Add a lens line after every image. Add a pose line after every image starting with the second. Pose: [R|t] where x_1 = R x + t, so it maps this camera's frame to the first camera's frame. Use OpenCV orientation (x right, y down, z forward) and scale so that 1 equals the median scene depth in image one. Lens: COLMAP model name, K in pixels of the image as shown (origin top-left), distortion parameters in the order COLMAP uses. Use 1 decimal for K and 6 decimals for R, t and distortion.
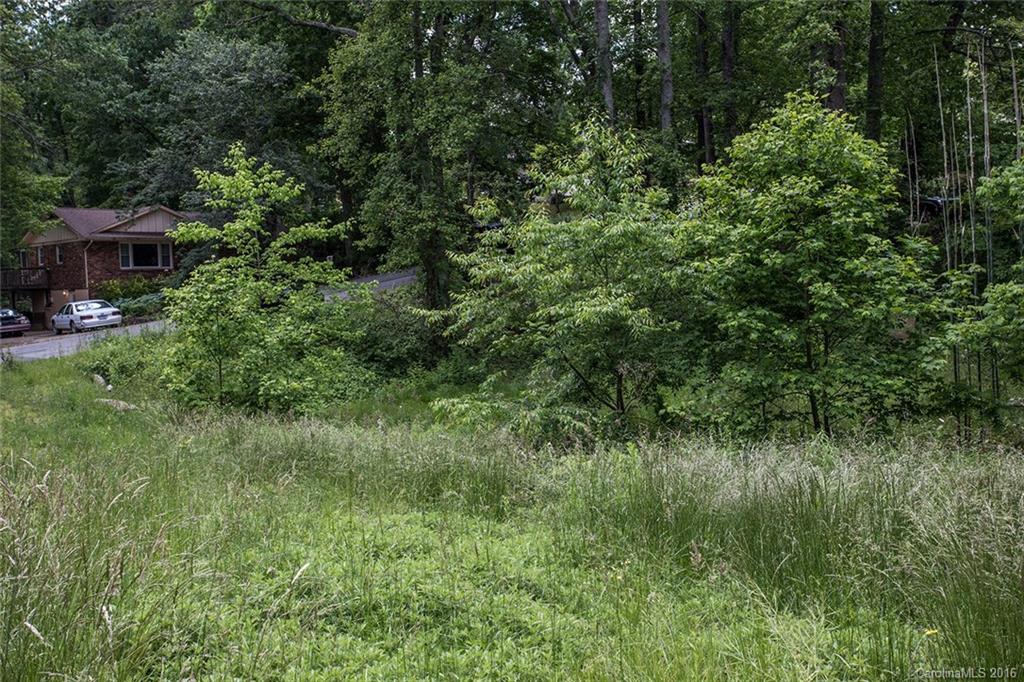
lens RADIAL K [[1016.8, 0, 511.3], [0, 1016.8, 342.5], [0, 0, 1]] dist [0.024497, 0.000000]
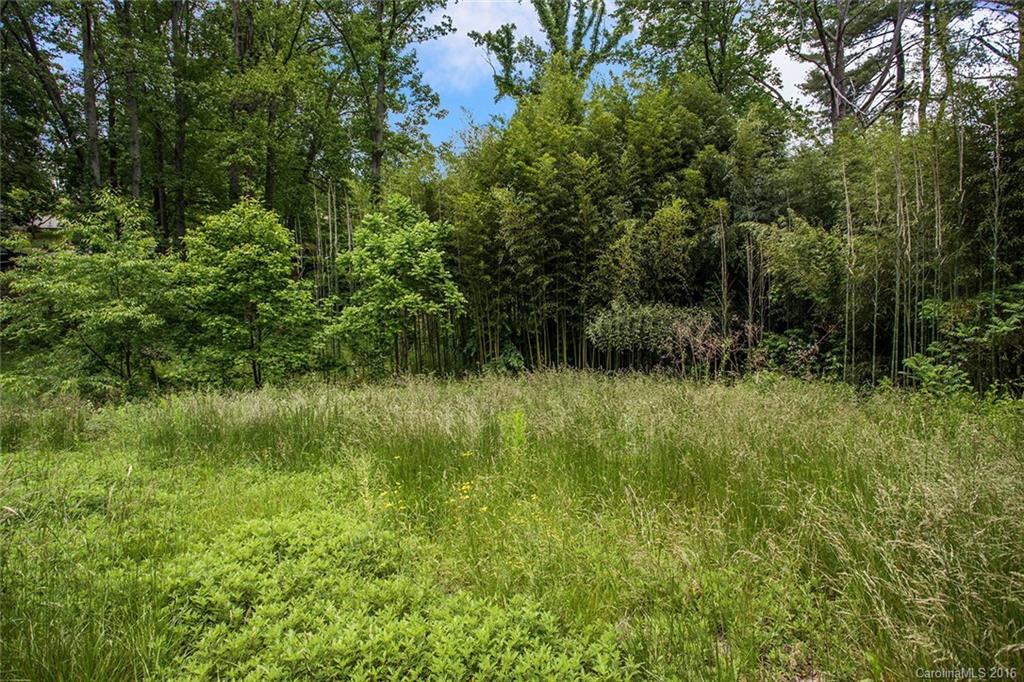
lens RADIAL K [[588.0, 0, 512.6], [0, 588.0, 339.2], [0, 0, 1]] dist [-0.021226, 0.005848]
pose [[0.703616, -0.006051, 0.710555, -0.128936], [-0.004527, 0.999905, 0.012998, -0.007594], [-0.710566, -0.012362, 0.703522, -0.072824]]
